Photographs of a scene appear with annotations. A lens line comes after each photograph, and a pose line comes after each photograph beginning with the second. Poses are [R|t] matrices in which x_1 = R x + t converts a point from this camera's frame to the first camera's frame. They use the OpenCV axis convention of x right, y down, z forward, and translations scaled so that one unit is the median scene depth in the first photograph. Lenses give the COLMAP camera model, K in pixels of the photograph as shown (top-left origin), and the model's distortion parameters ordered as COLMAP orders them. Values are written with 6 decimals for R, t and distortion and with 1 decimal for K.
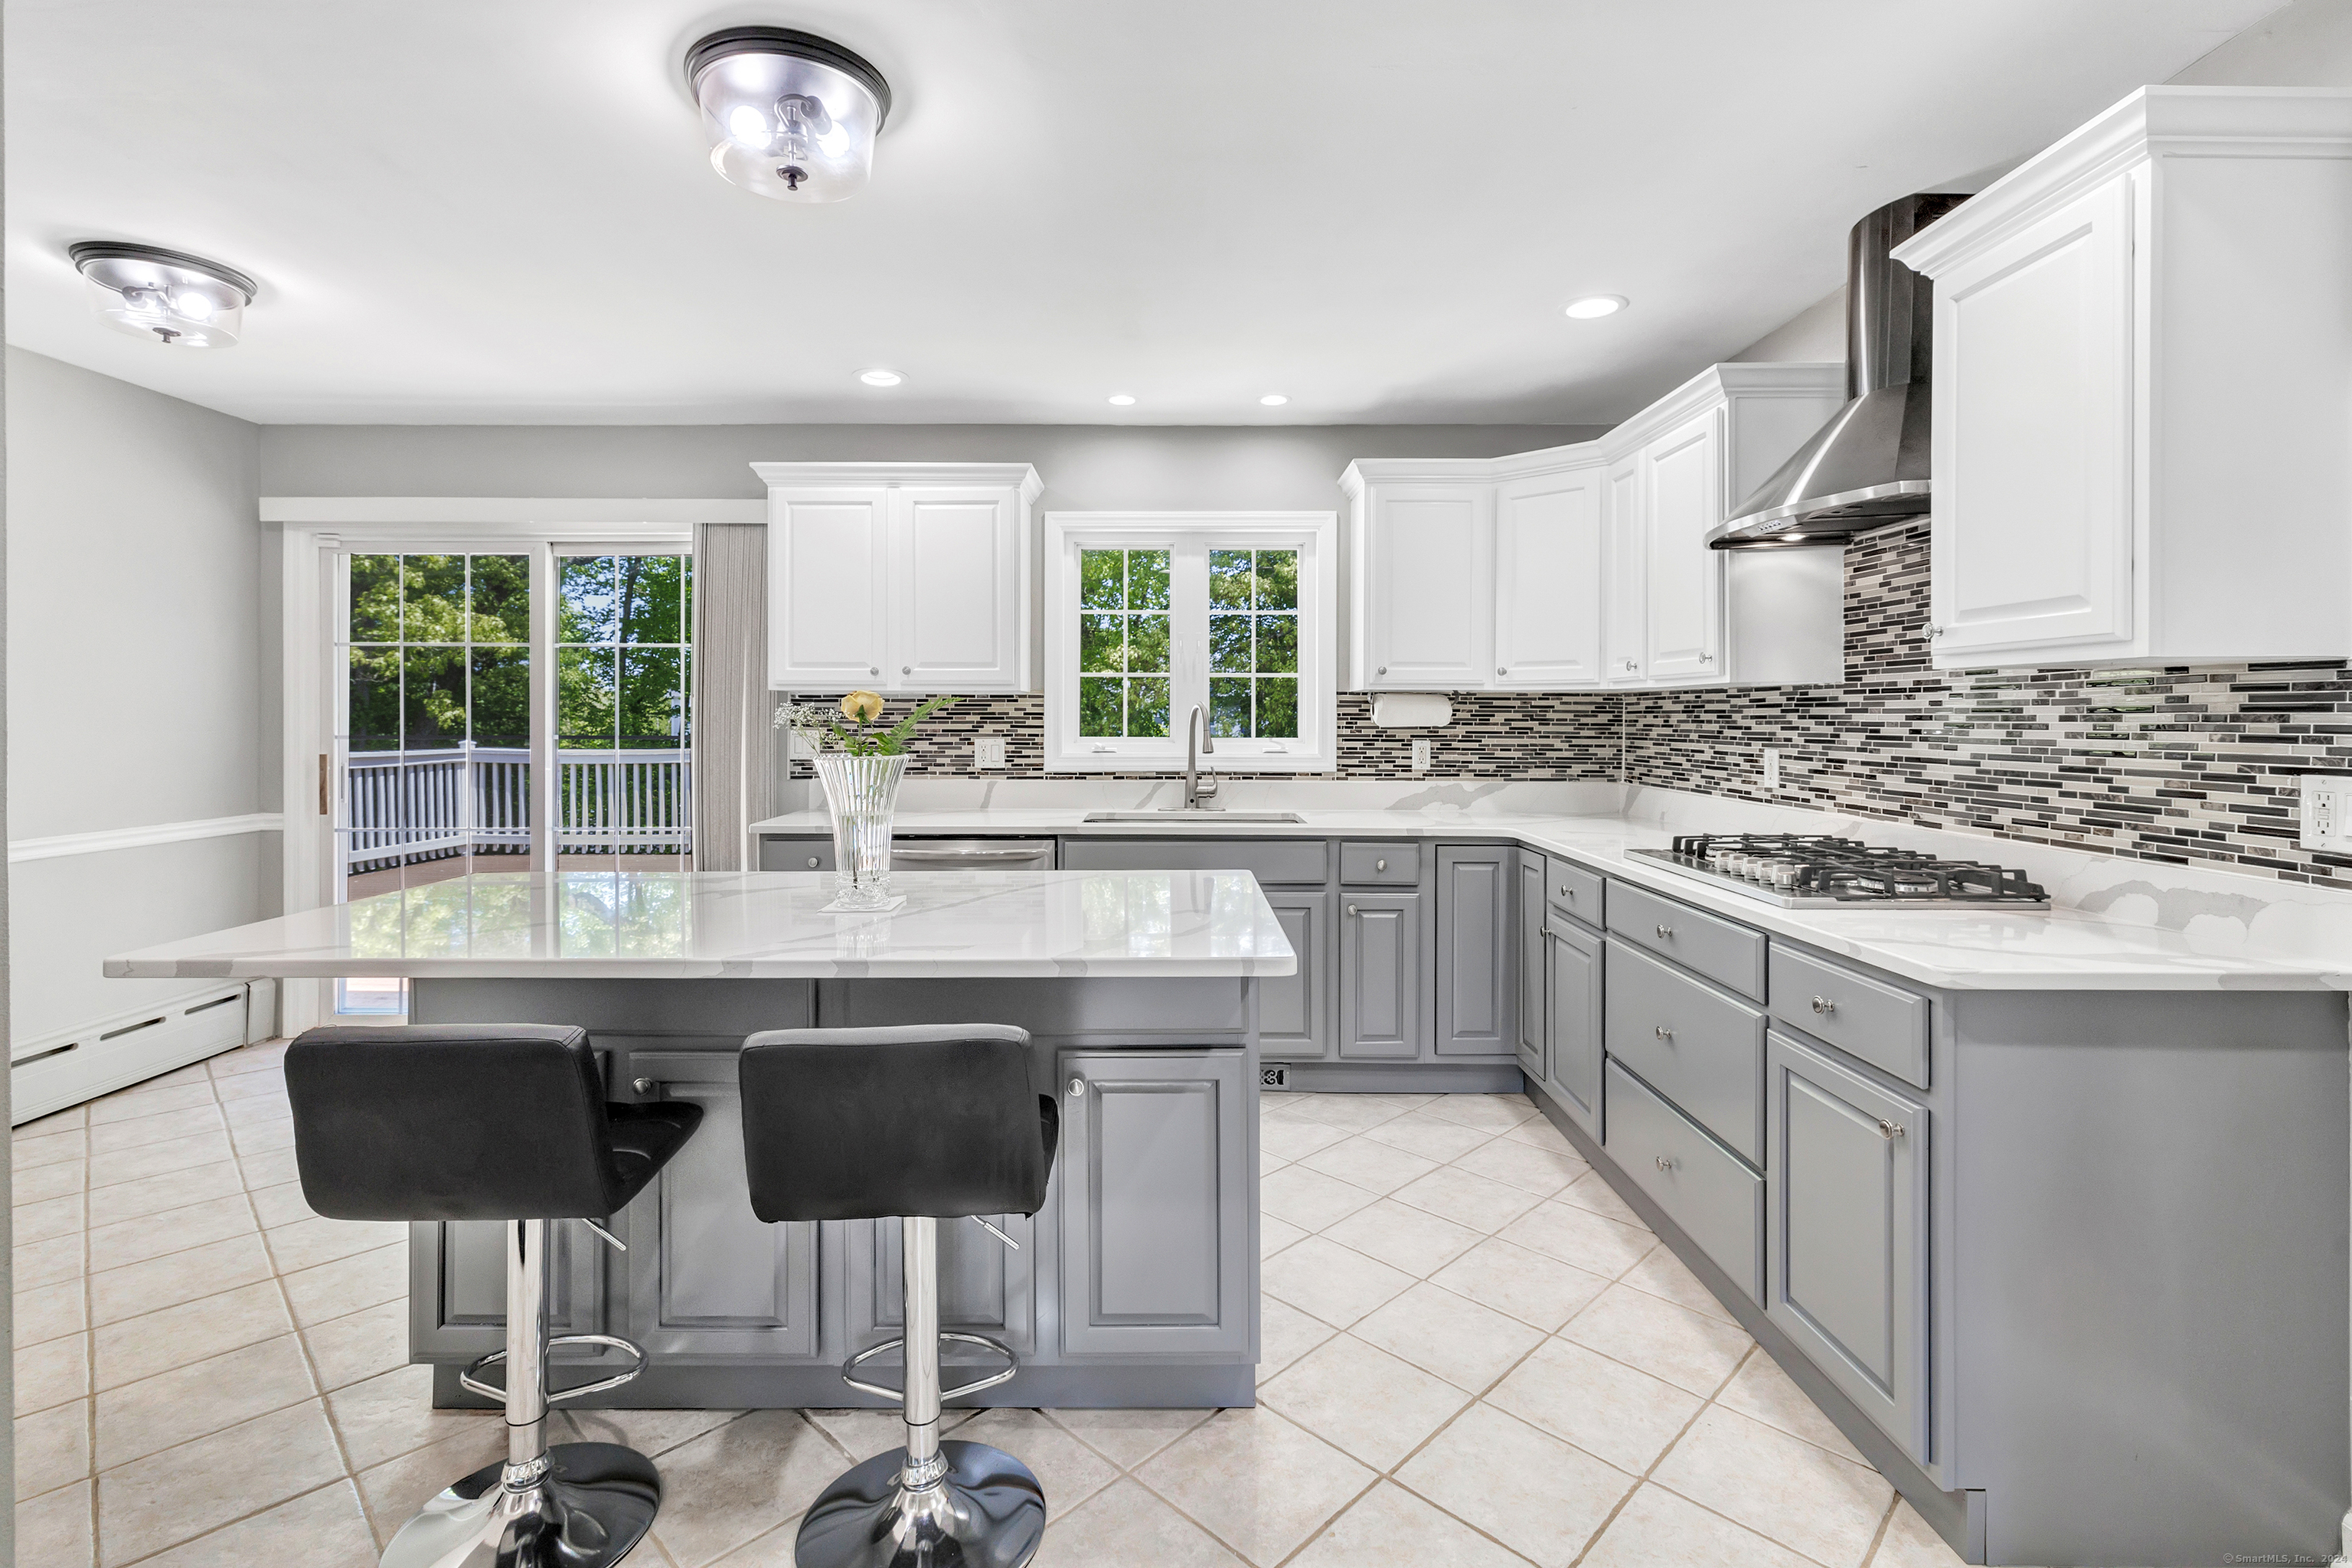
lens RADIAL K [[1153.8, 0, 1170.6], [0, 1153.8, 721.6], [0, 0, 1]] dist [0.003034, -0.000797]
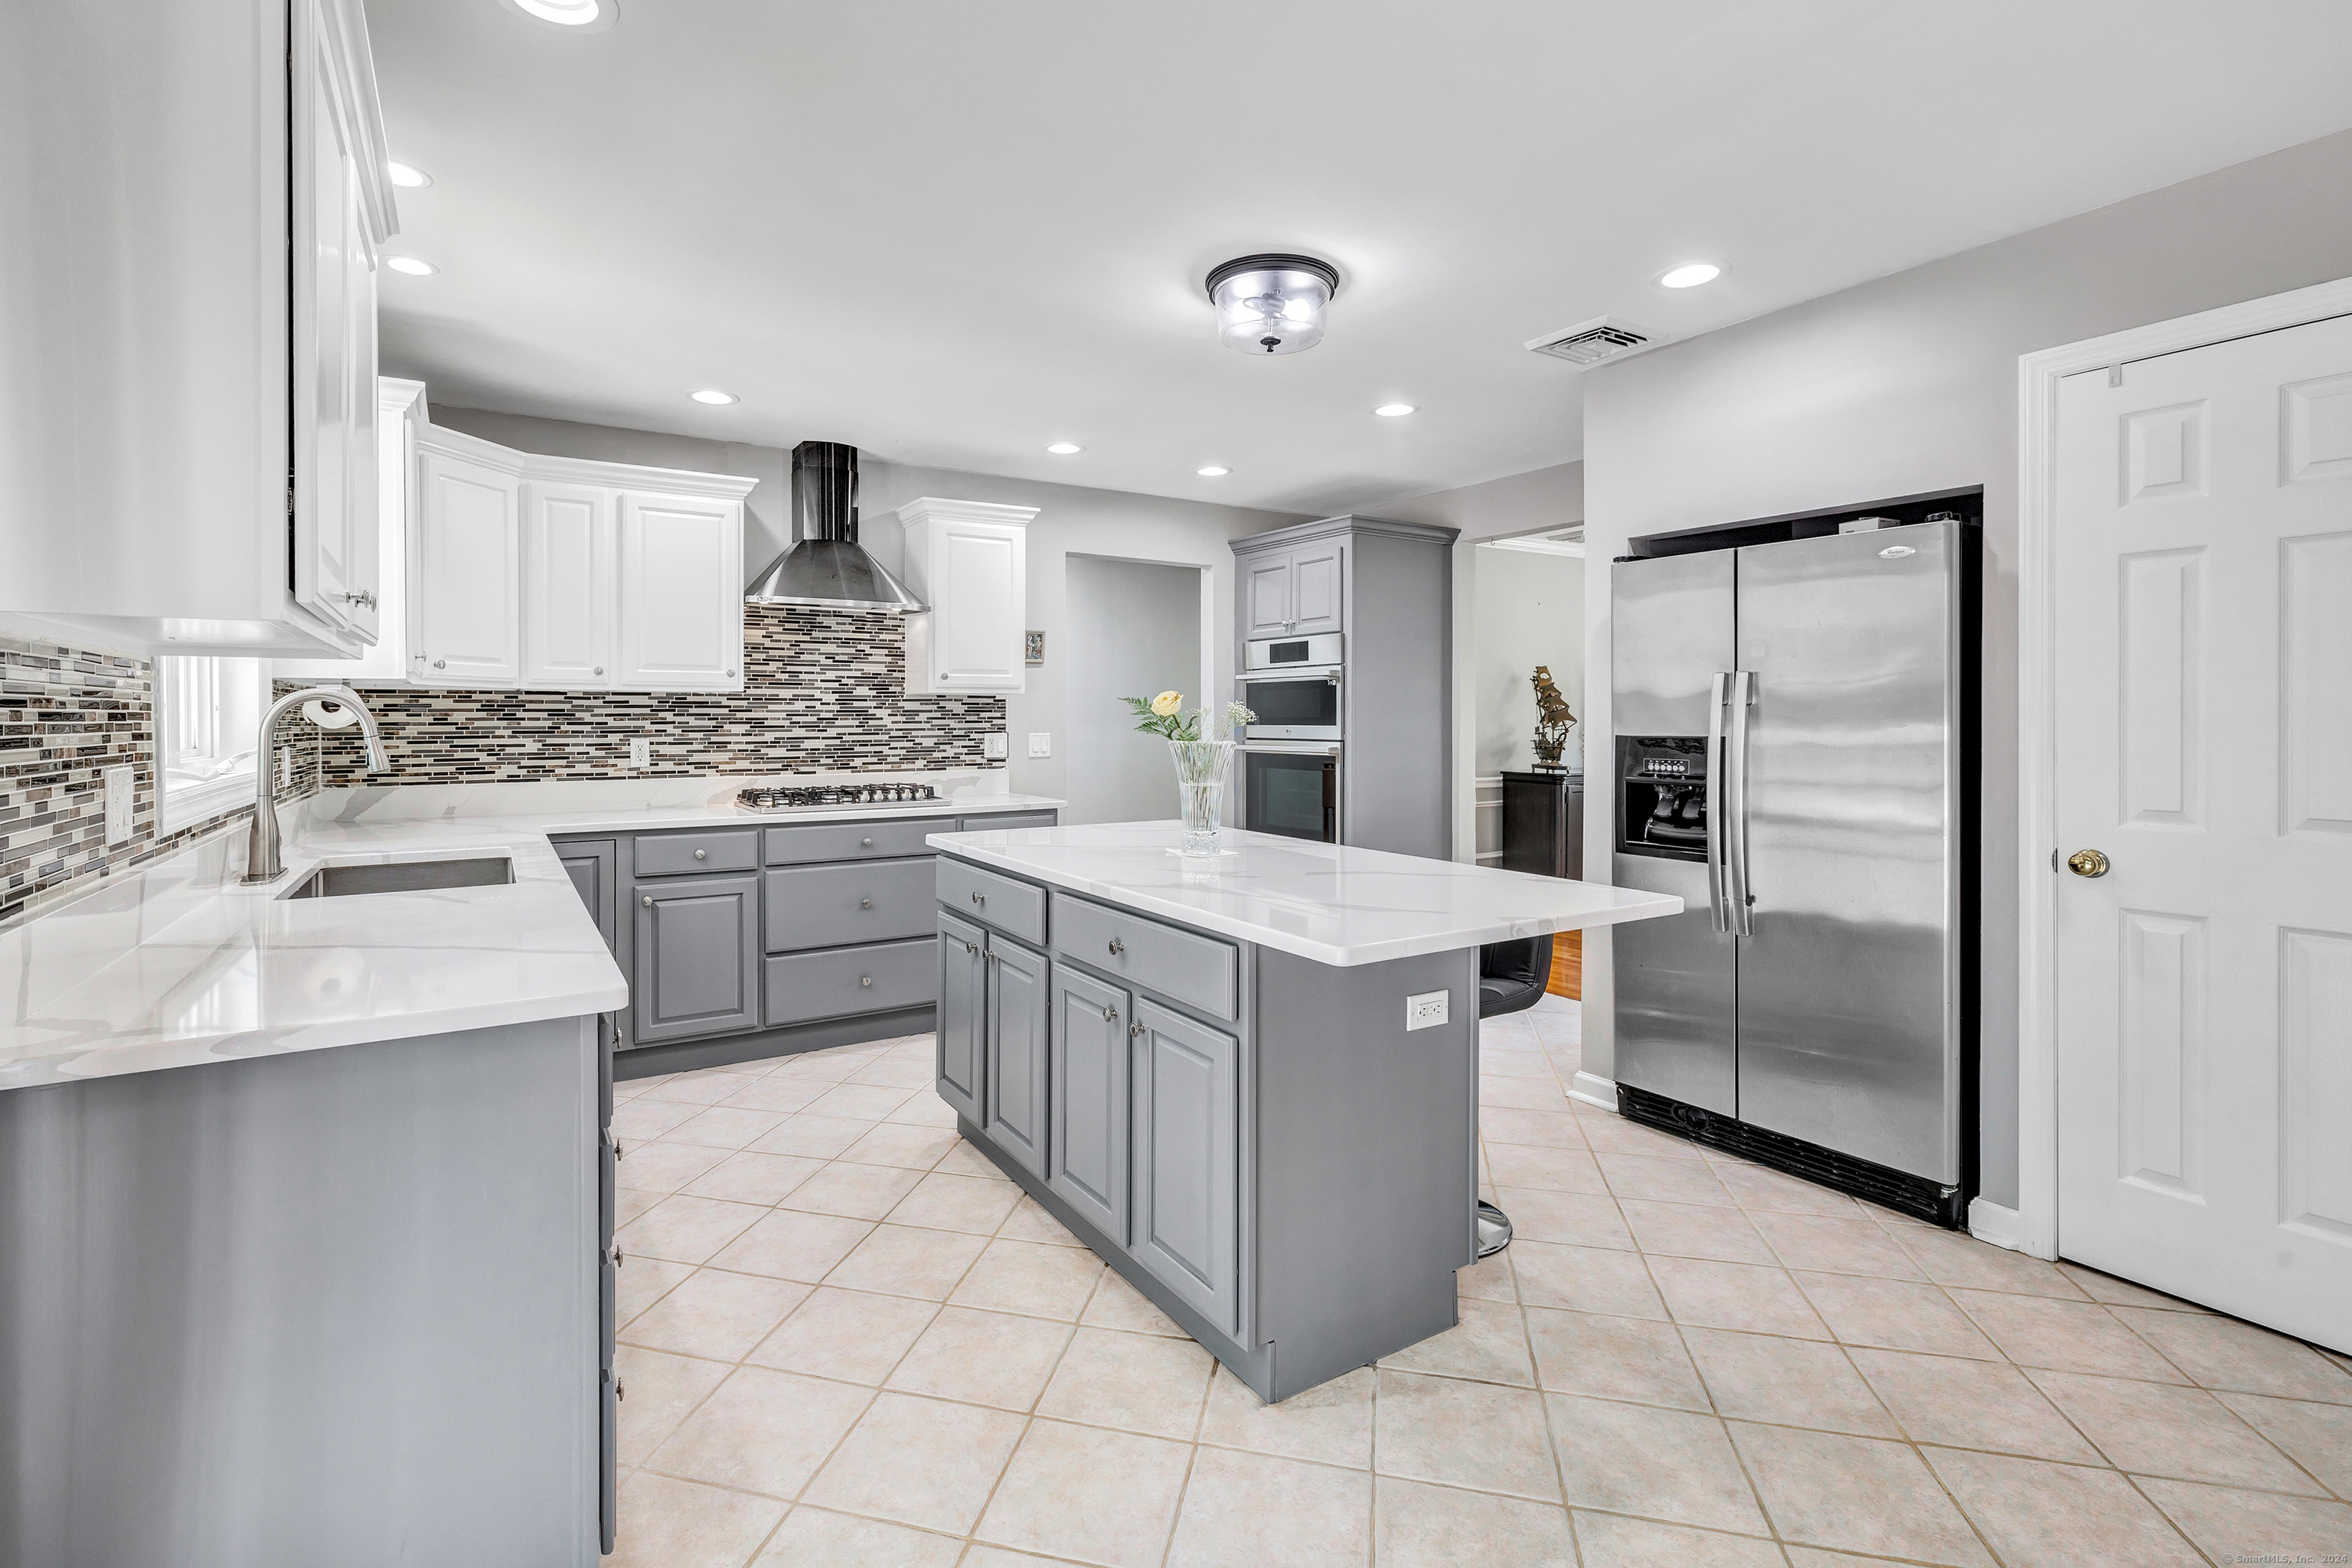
lens RADIAL K [[1056.3, 0, 1203.1], [0, 1056.3, 715.7], [0, 0, 1]] dist [-0.000339, 0.000992]
pose [[-0.585940, 0.000727, 0.810354, -0.717056], [0.006028, 0.999976, 0.003461, -0.002688], [-0.810332, 0.006913, -0.585931, 0.973559]]
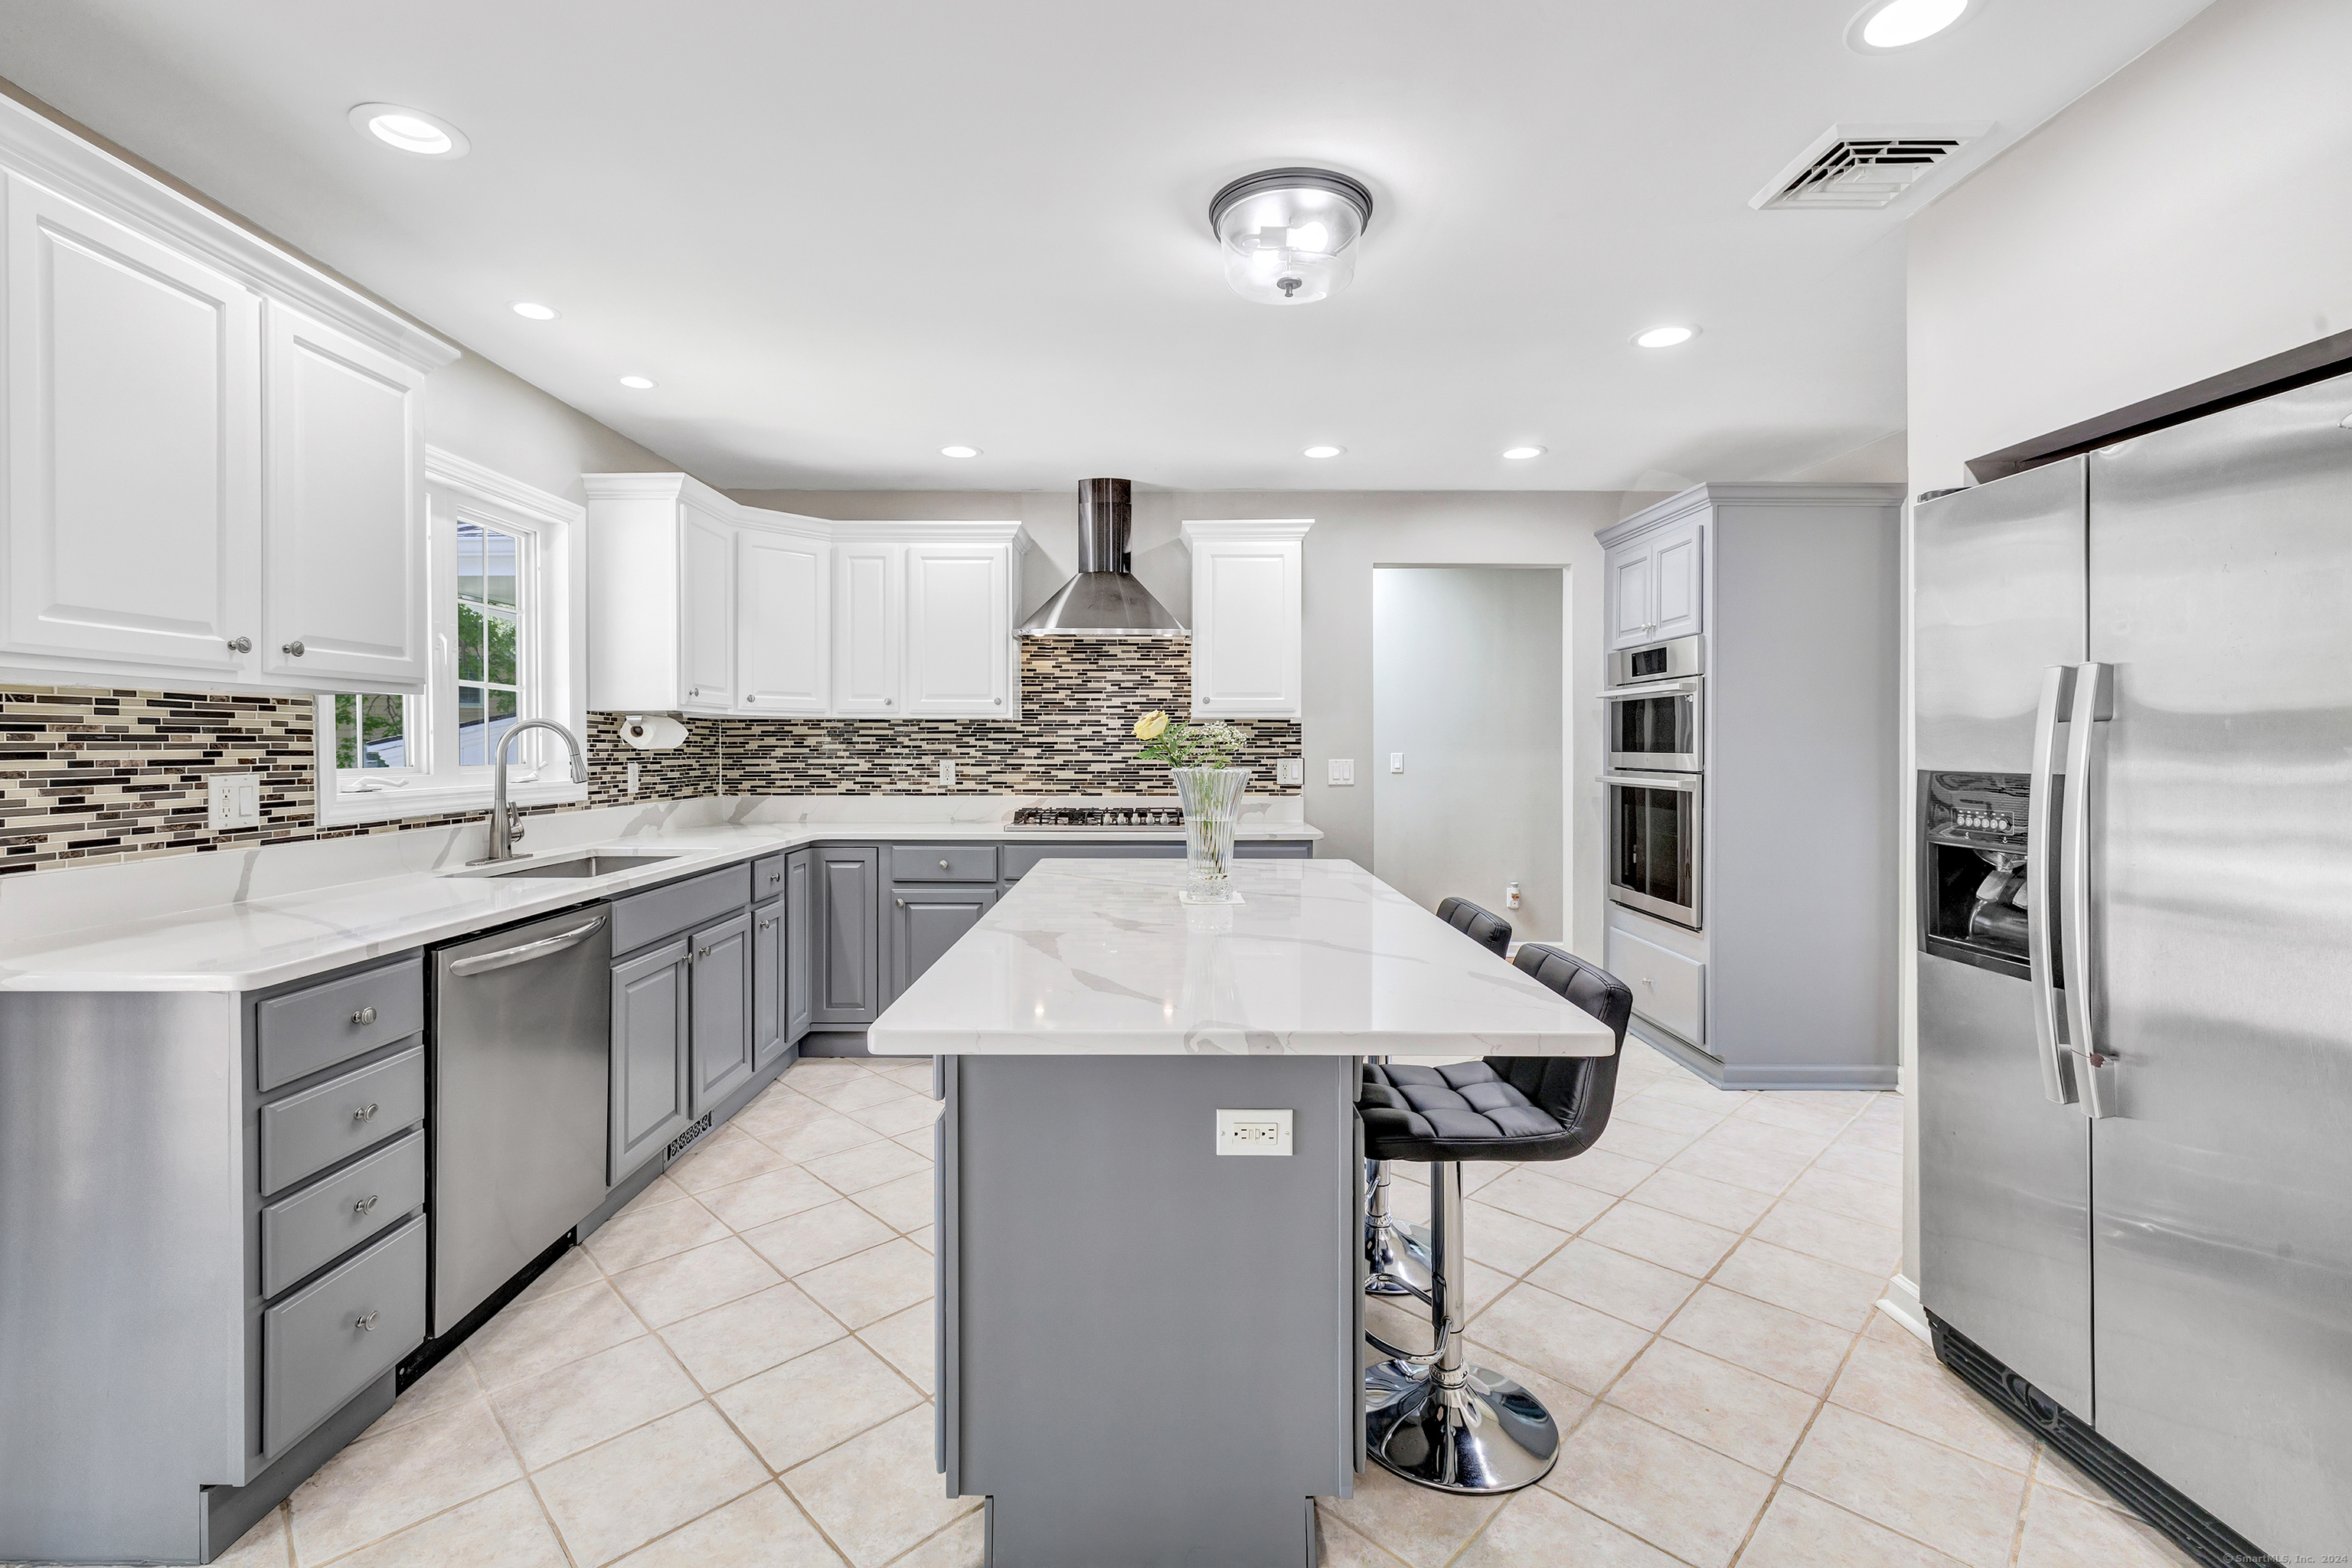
lens RADIAL K [[1056.3, 0, 1213.9], [0, 1056.3, 743.7], [0, 0, 1]] dist [-0.000339, 0.000992]
pose [[-0.066987, -0.001109, 0.997753, -0.747102], [0.005752, 0.999982, 0.001498, 0.001523], [-0.997737, 0.005840, -0.066980, 0.603910]]
